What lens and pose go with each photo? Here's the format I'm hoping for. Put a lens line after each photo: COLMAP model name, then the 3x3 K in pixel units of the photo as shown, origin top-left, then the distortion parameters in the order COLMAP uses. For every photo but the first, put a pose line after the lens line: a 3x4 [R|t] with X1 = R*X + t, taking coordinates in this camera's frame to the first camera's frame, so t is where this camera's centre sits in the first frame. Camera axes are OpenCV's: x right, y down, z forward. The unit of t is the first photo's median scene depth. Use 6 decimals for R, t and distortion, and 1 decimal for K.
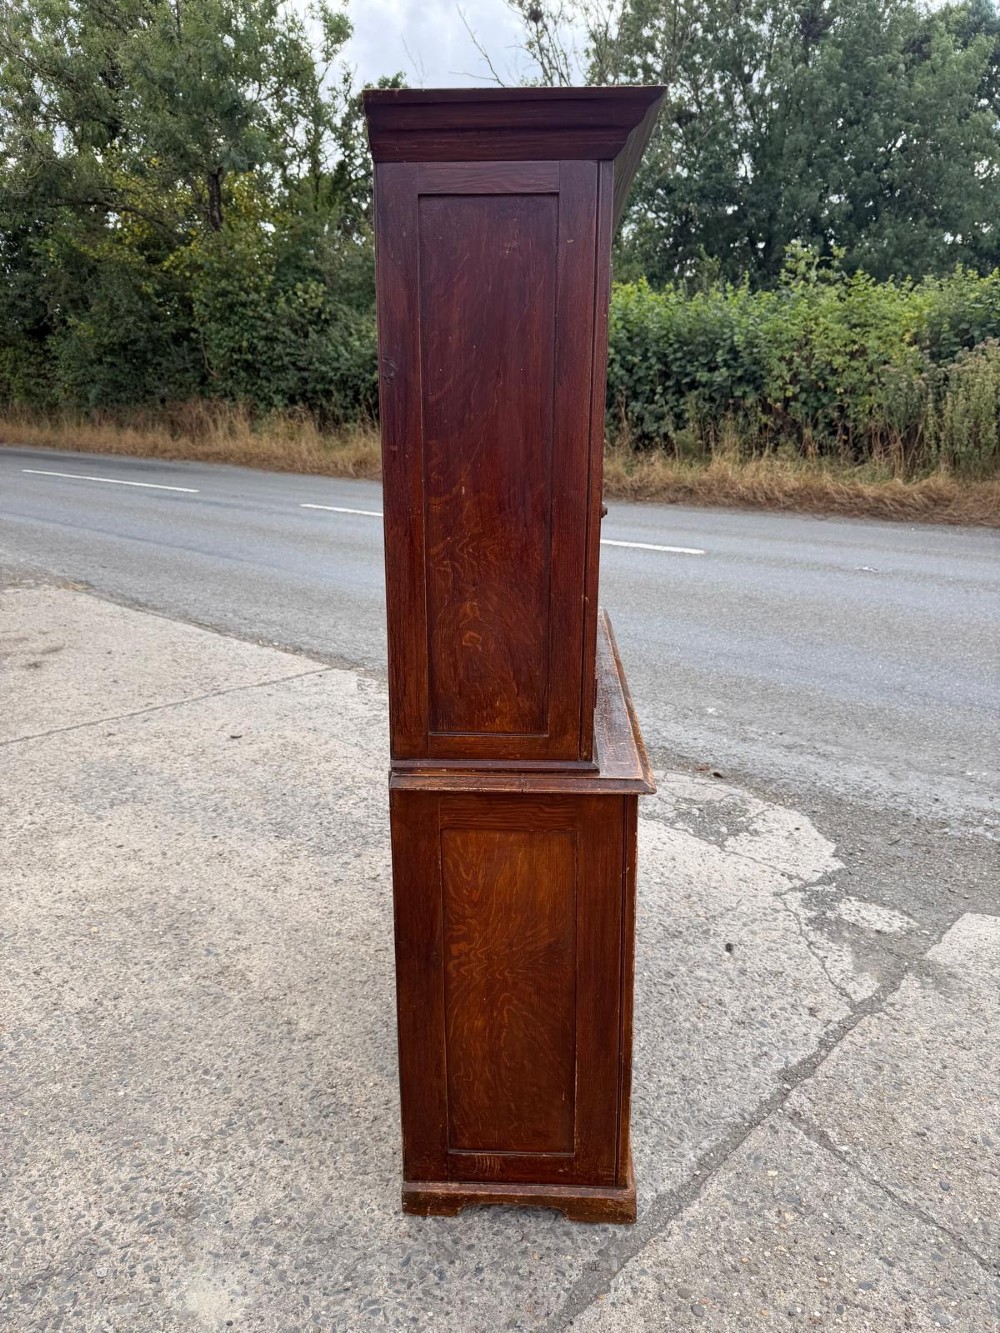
lens RADIAL K [[954.2, 0, 496.8], [0, 954.2, 673.9], [0, 0, 1]] dist [0.004293, -0.020604]
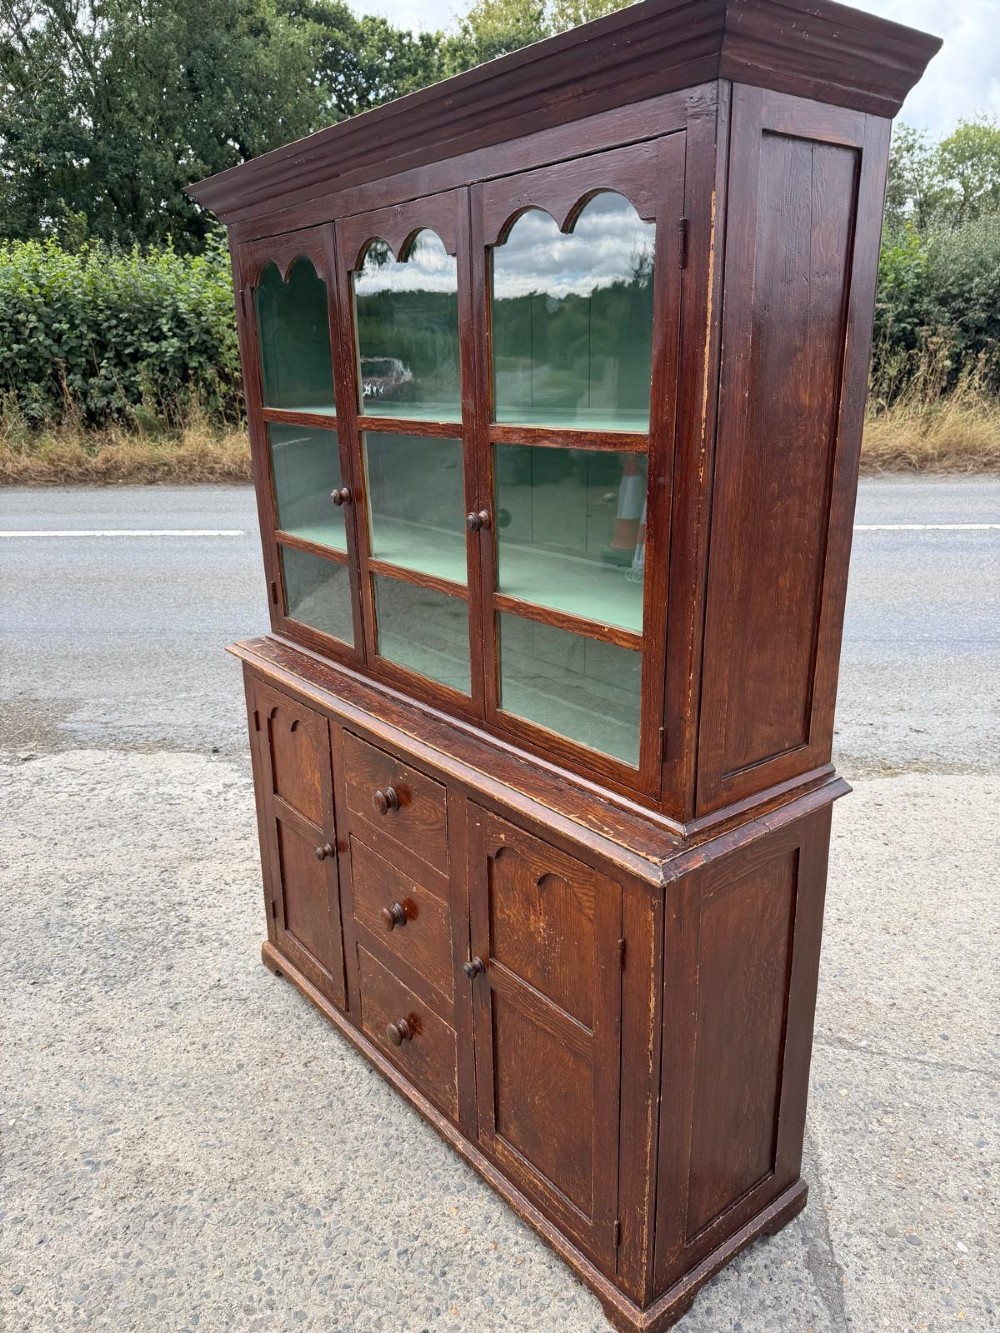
lens RADIAL K [[954.2, 0, 506.1], [0, 954.2, 667.6], [0, 0, 1]] dist [0.004293, -0.020604]
pose [[0.805916, -0.199011, 0.557579, -0.322972], [0.185097, 0.979294, 0.081993, -0.065098], [-0.562351, 0.037126, 0.826065, 0.188066]]
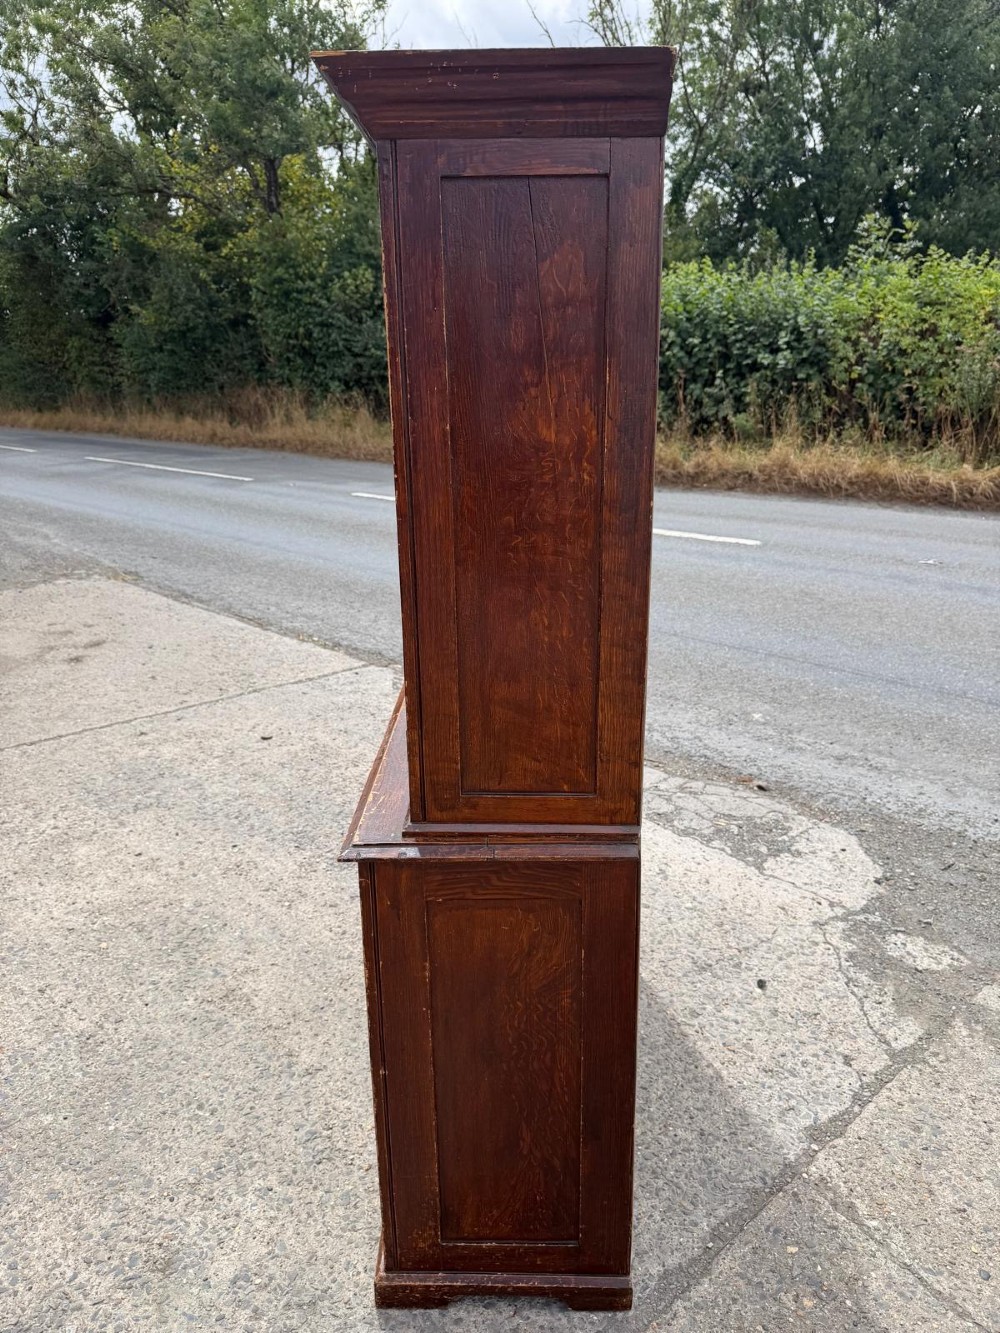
lens RADIAL K [[954.2, 0, 498.2], [0, 954.2, 674.6], [0, 0, 1]] dist [0.004293, -0.020604]
pose [[0.998045, 0.009008, -0.061848, 0.035721], [-0.007873, 0.999796, 0.018574, -0.027613], [0.062002, -0.018050, 0.997913, 0.047718]]
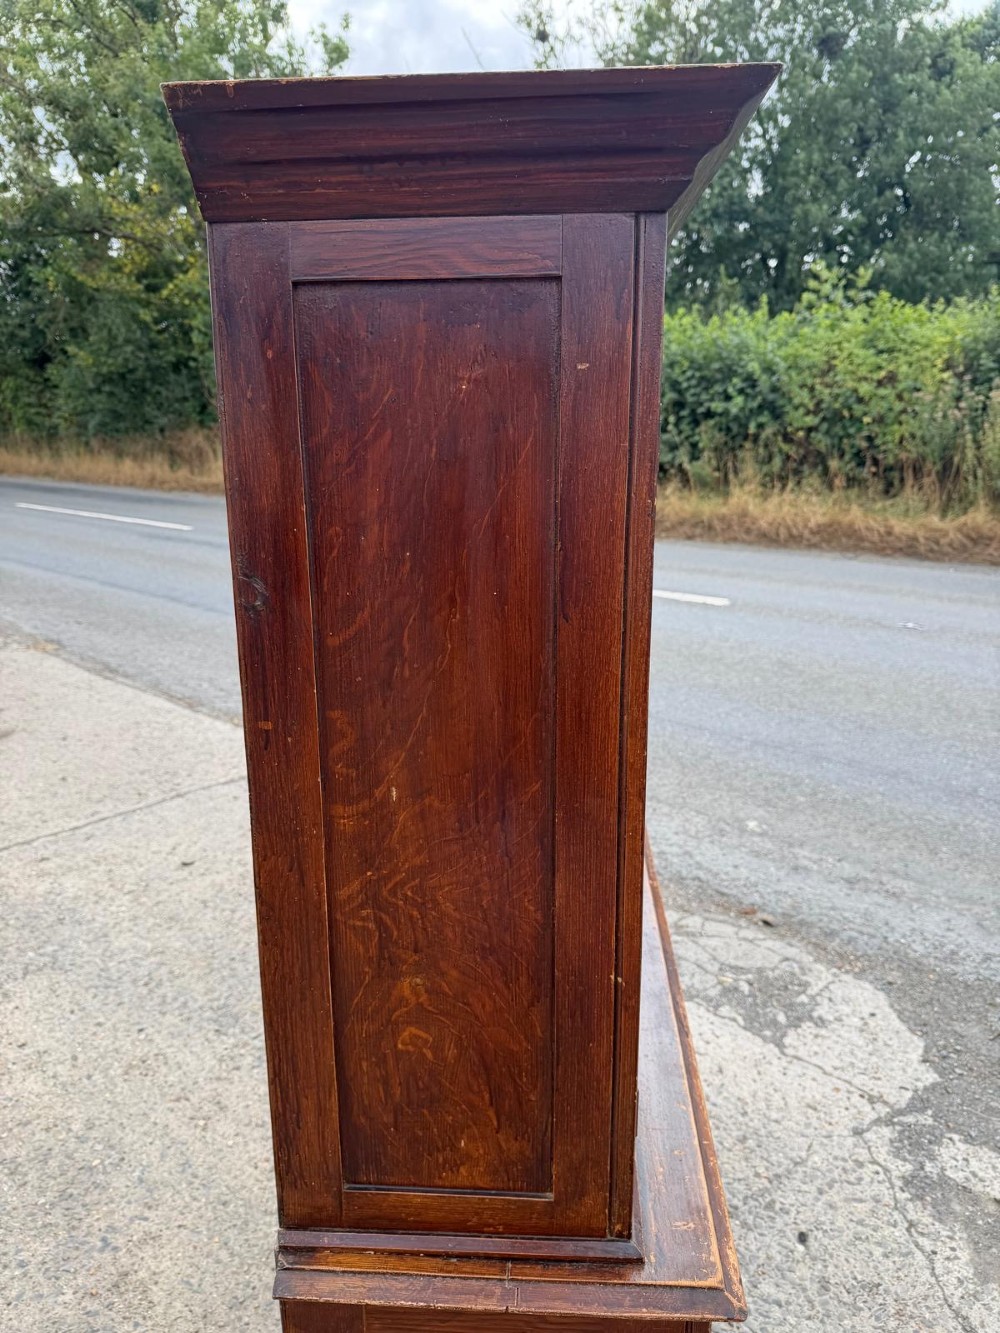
lens RADIAL K [[954.2, 0, 493.3], [0, 954.2, 661.5], [0, 0, 1]] dist [0.004293, -0.020604]
pose [[0.999849, -0.007217, -0.015812, 0.015404], [0.006779, 0.999596, -0.027608, -0.122092], [0.016005, 0.027497, 0.999494, 0.211655]]
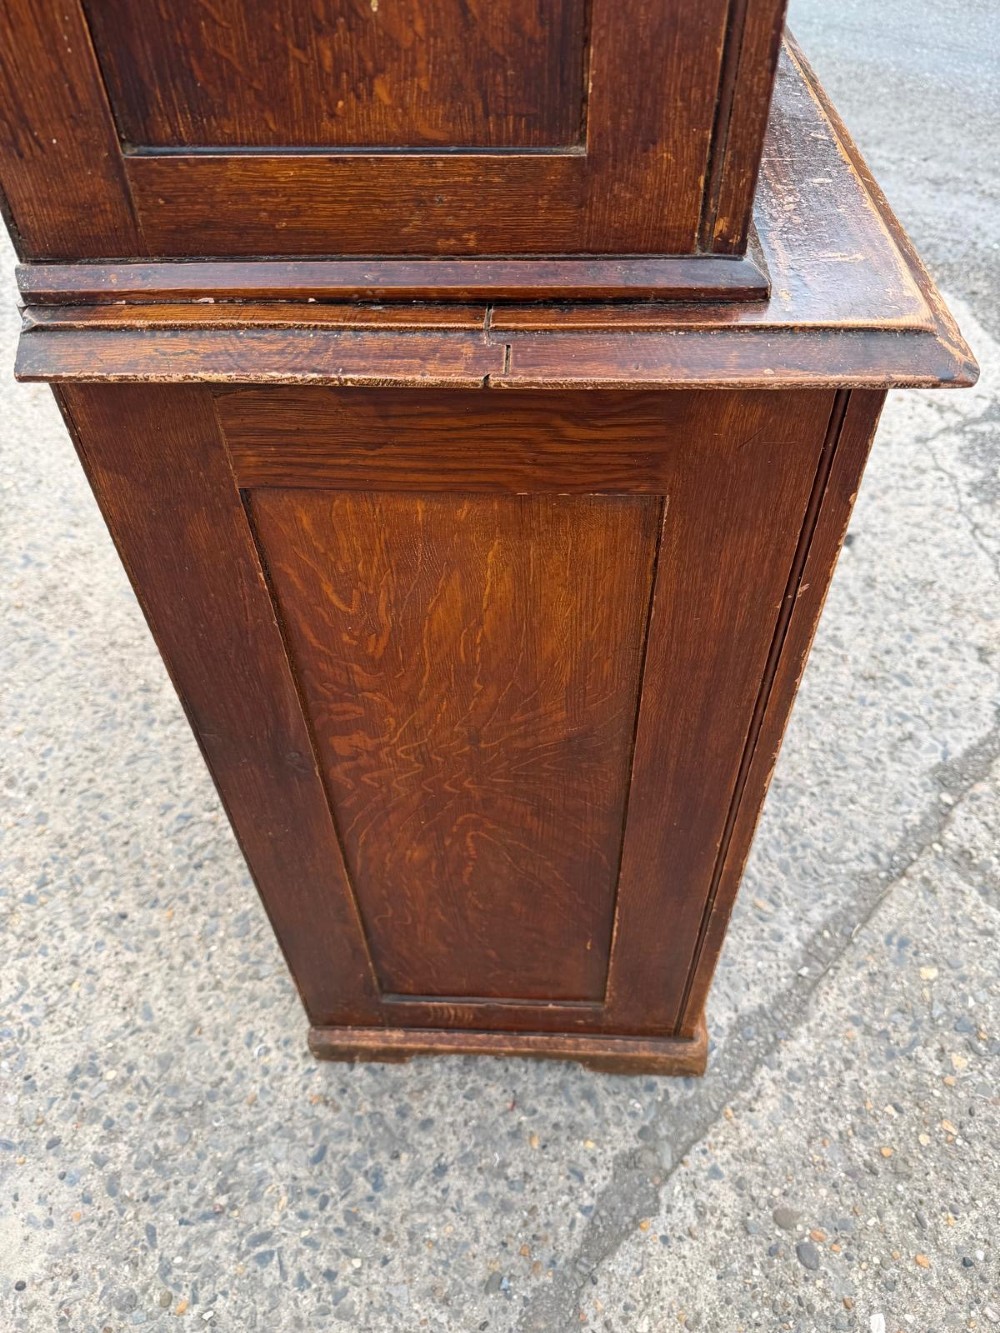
lens RADIAL K [[954.2, 0, 499.0], [0, 954.2, 674.3], [0, 0, 1]] dist [0.004293, -0.020604]
pose [[0.999828, -0.014255, -0.011872, 0.016485], [0.018352, 0.853468, 0.520822, 0.026263], [0.002708, -0.520950, 0.853583, 0.358417]]
